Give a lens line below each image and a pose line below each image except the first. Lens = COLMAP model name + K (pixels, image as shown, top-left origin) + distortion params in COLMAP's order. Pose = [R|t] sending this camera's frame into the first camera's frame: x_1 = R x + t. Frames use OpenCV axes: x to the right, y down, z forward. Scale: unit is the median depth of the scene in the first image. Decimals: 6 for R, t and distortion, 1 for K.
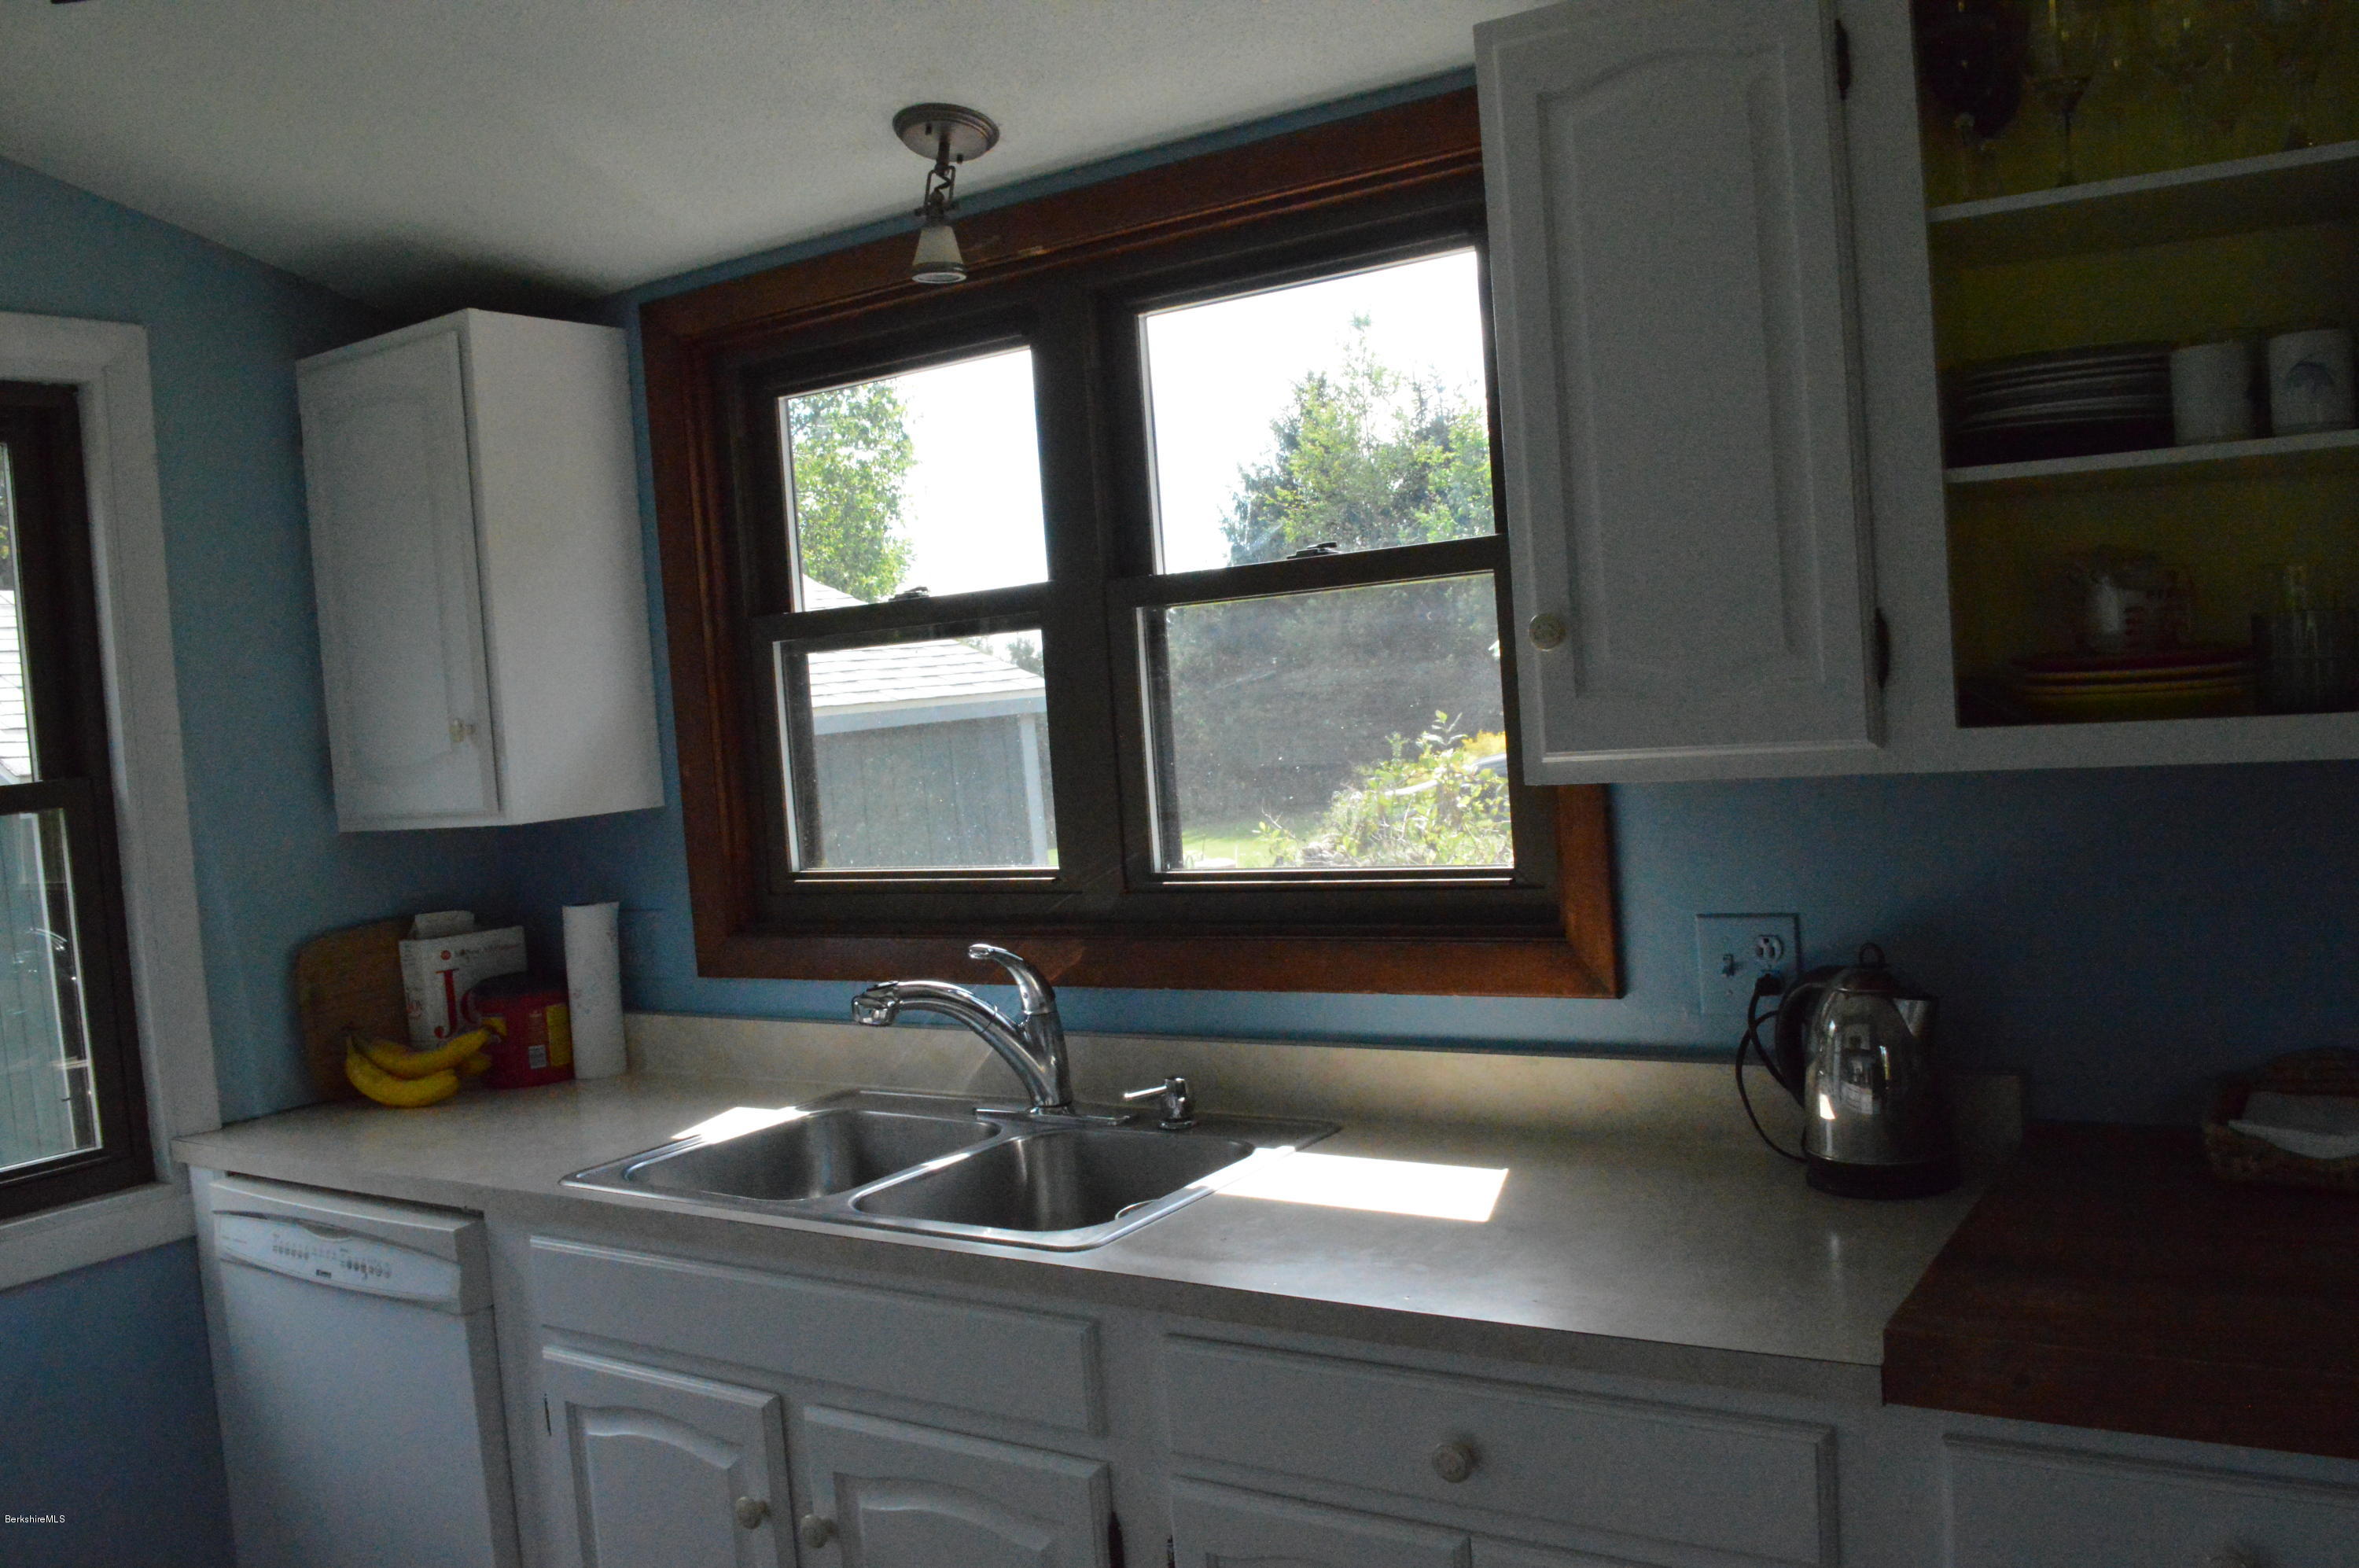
lens RADIAL K [[1931.2, 0, 1175.5], [0, 1931.2, 787.8], [0, 0, 1]] dist [-0.077031, -0.004557]
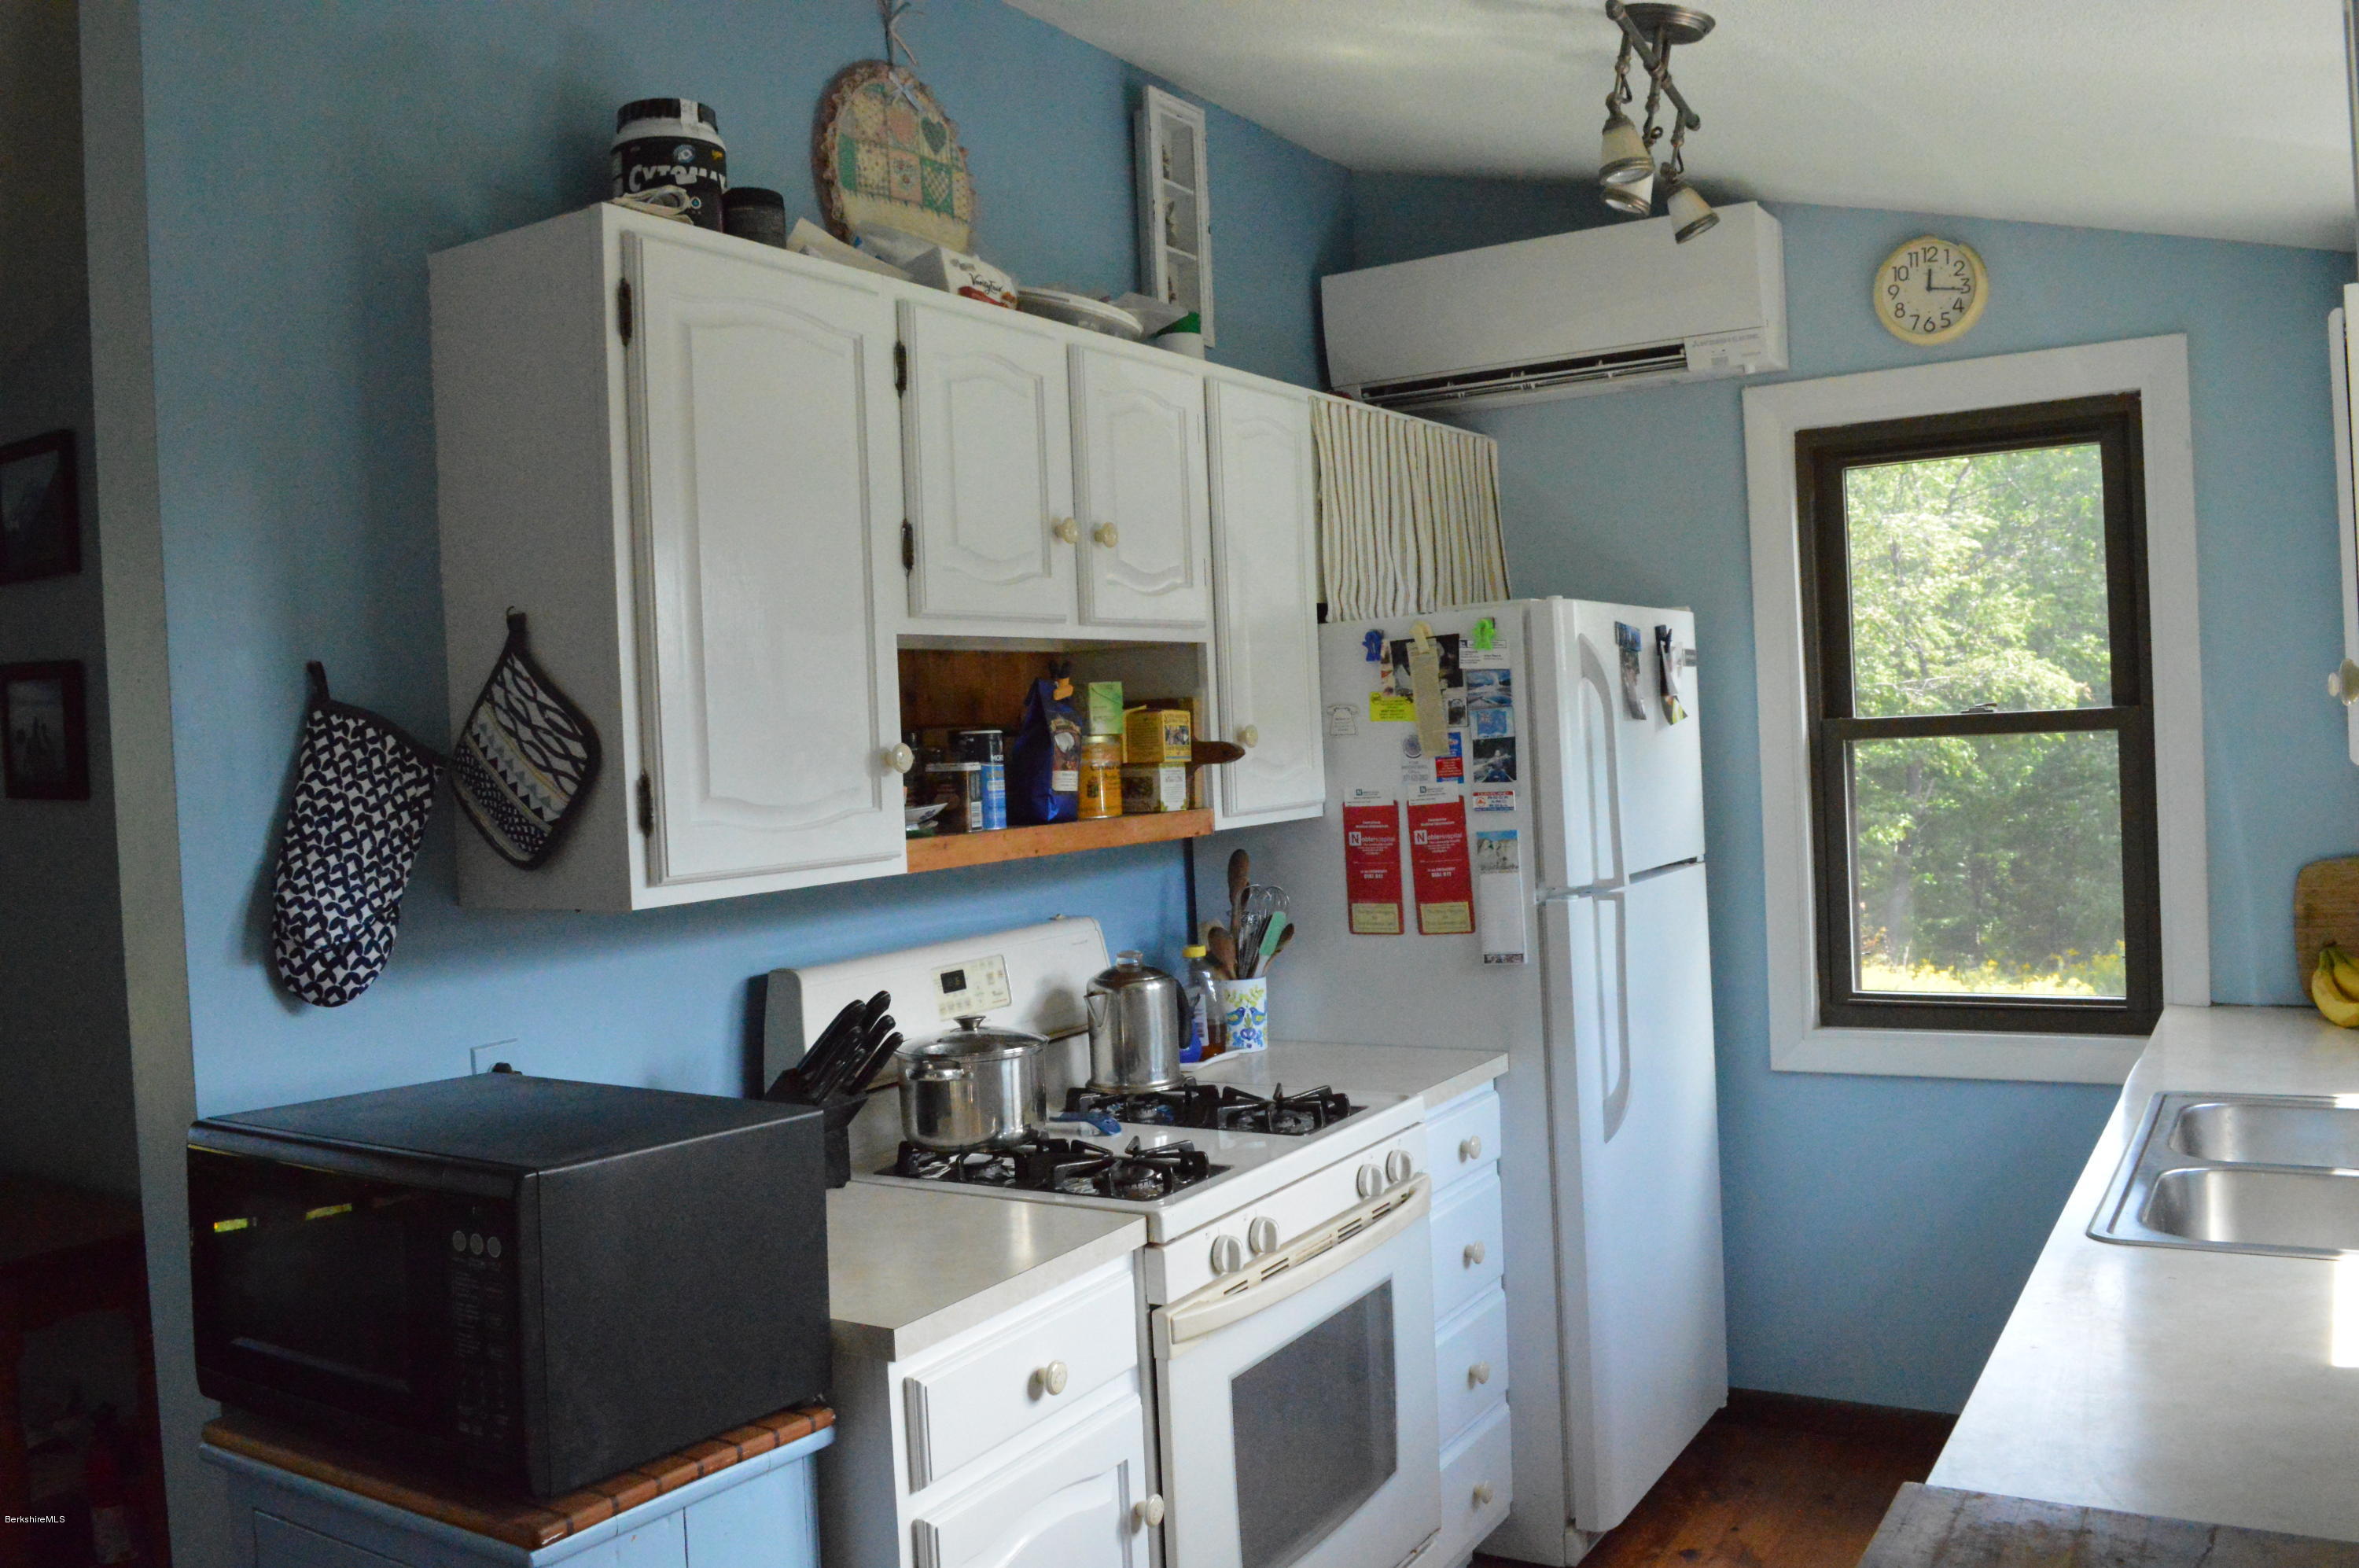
lens RADIAL K [[1931.2, 0, 1172.0], [0, 1931.2, 771.6], [0, 0, 1]] dist [-0.077031, -0.004557]
pose [[0.016396, 0.099384, -0.994914, 0.635157], [-0.008463, 0.995026, 0.099256, -0.076763], [0.999830, 0.006792, 0.017156, 0.315521]]
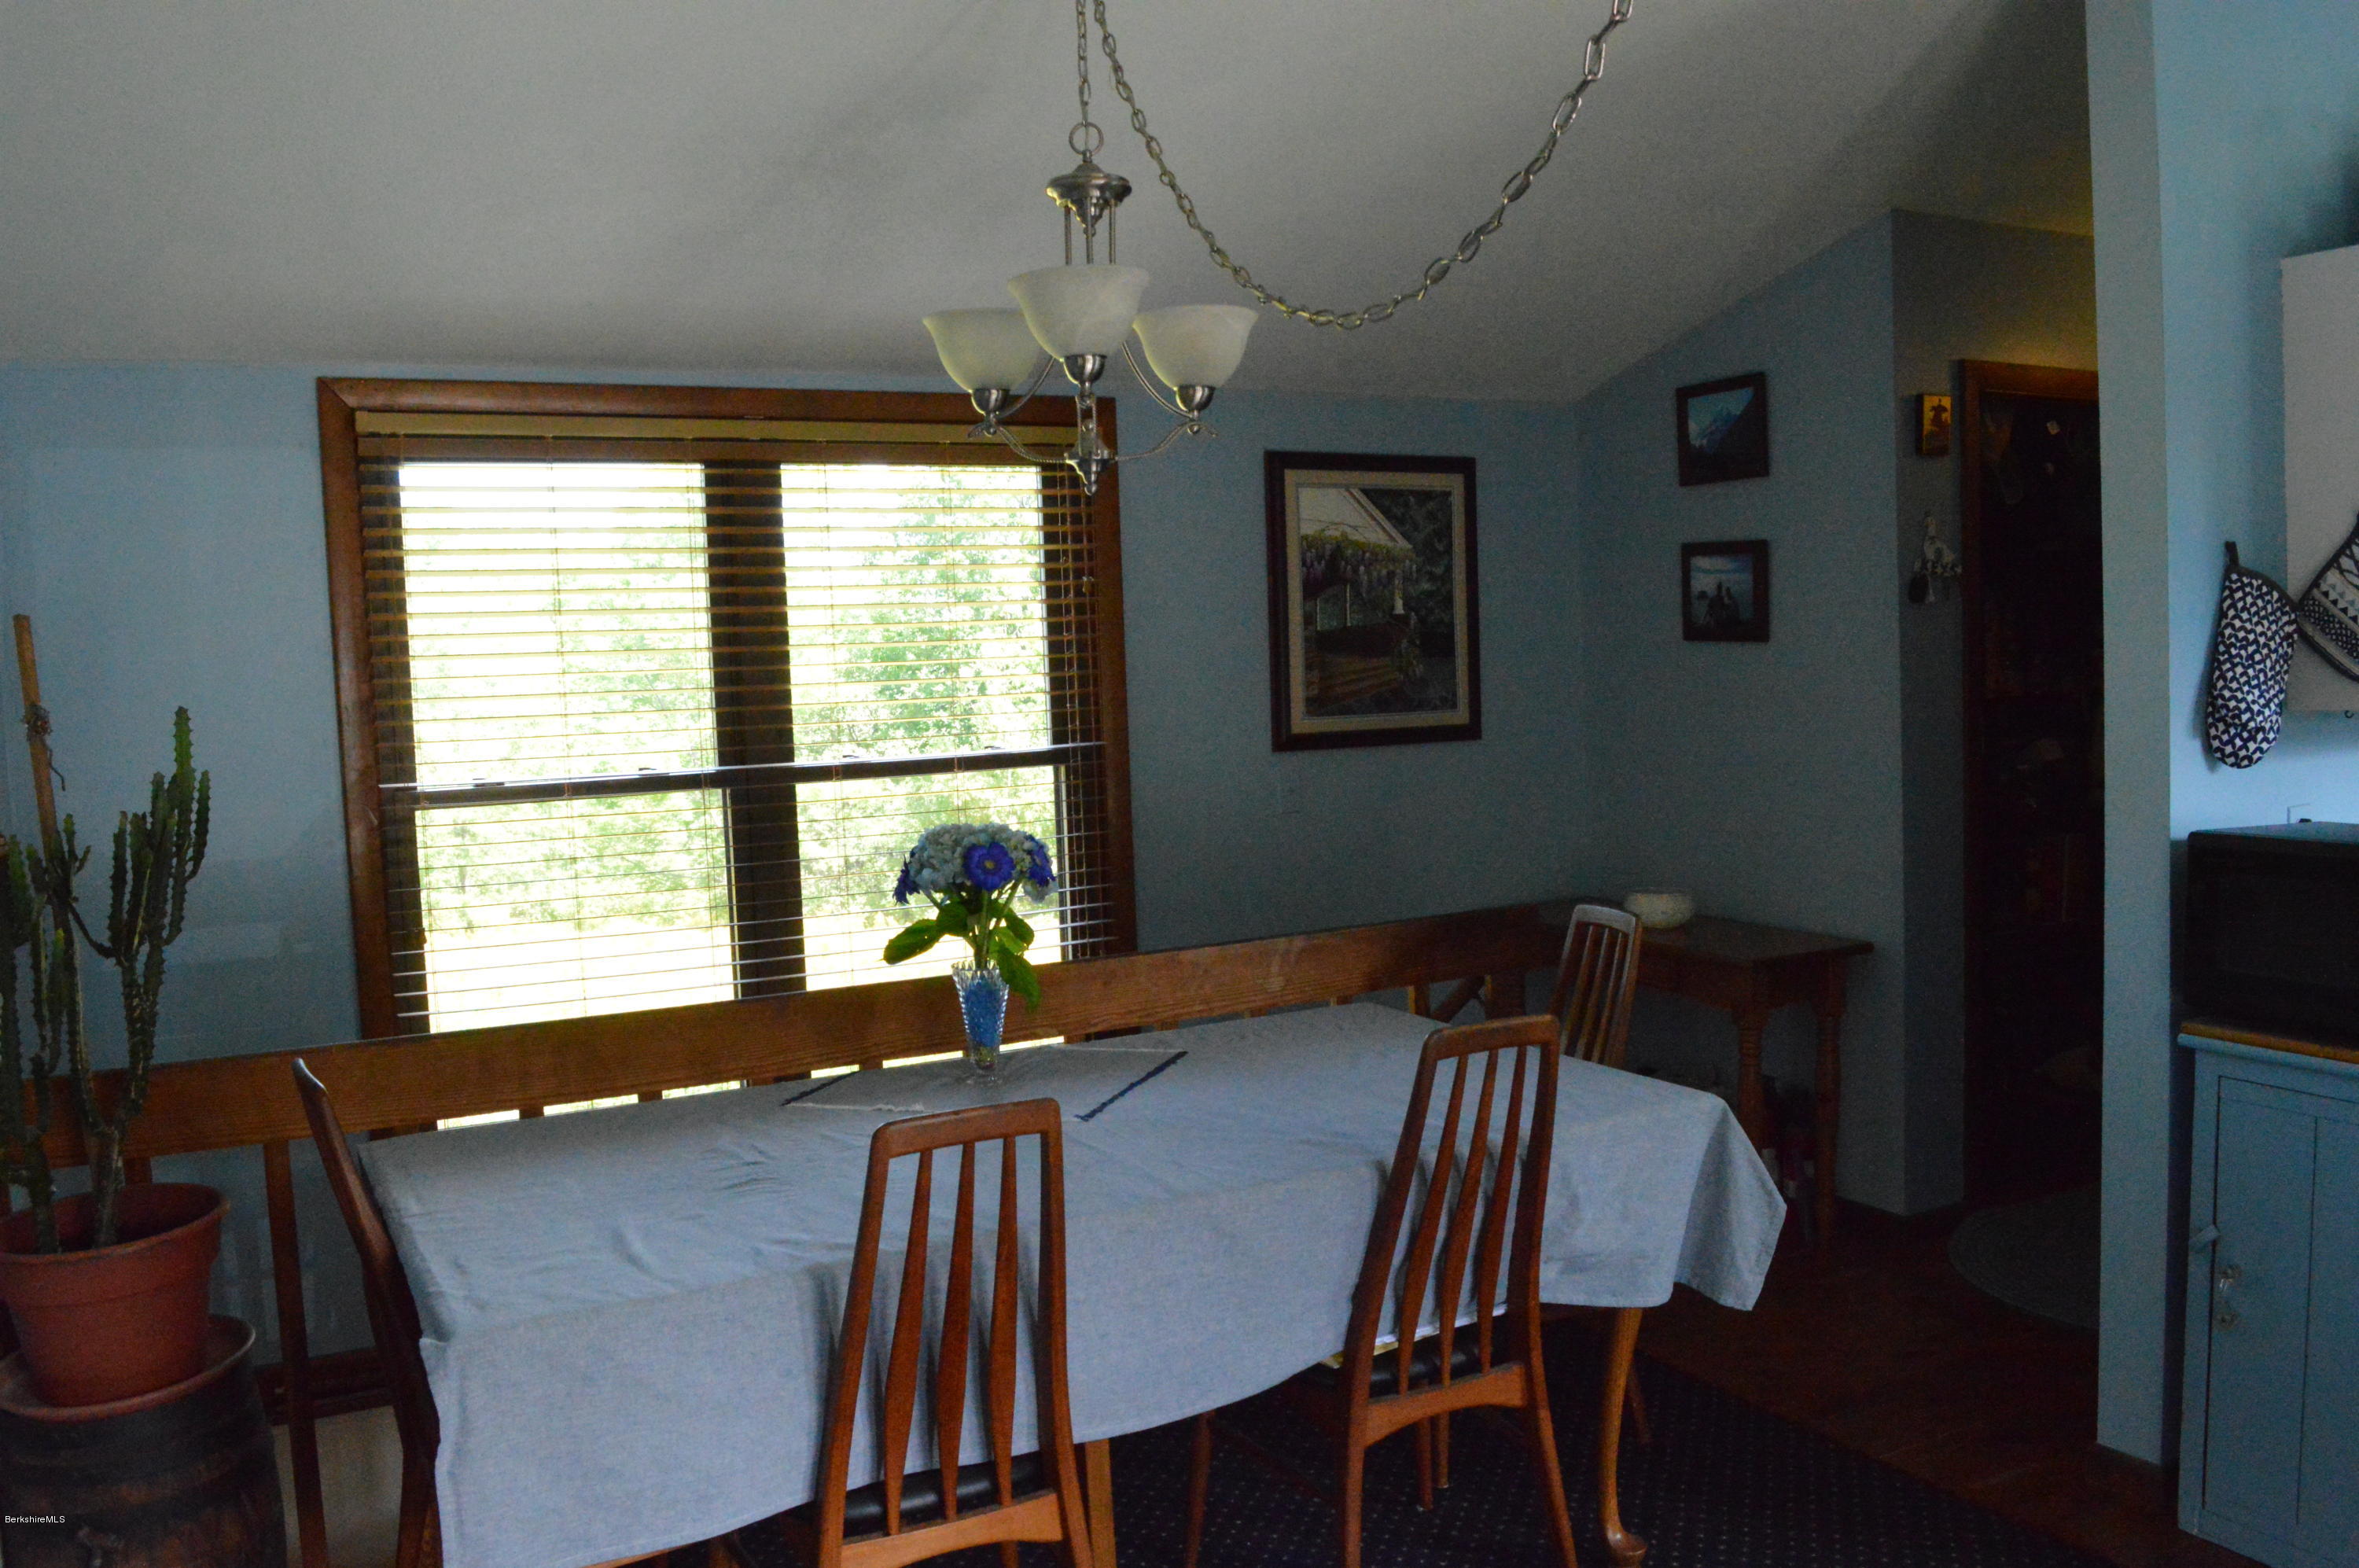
lens RADIAL K [[1931.2, 0, 1181.1], [0, 1931.2, 784.9], [0, 0, 1]] dist [-0.077031, -0.004557]
pose [[-0.461343, 0.159168, -0.872828, 1.163021], [0.029486, 0.985983, 0.164218, -0.101796], [0.886732, 0.050025, -0.459569, -0.035933]]
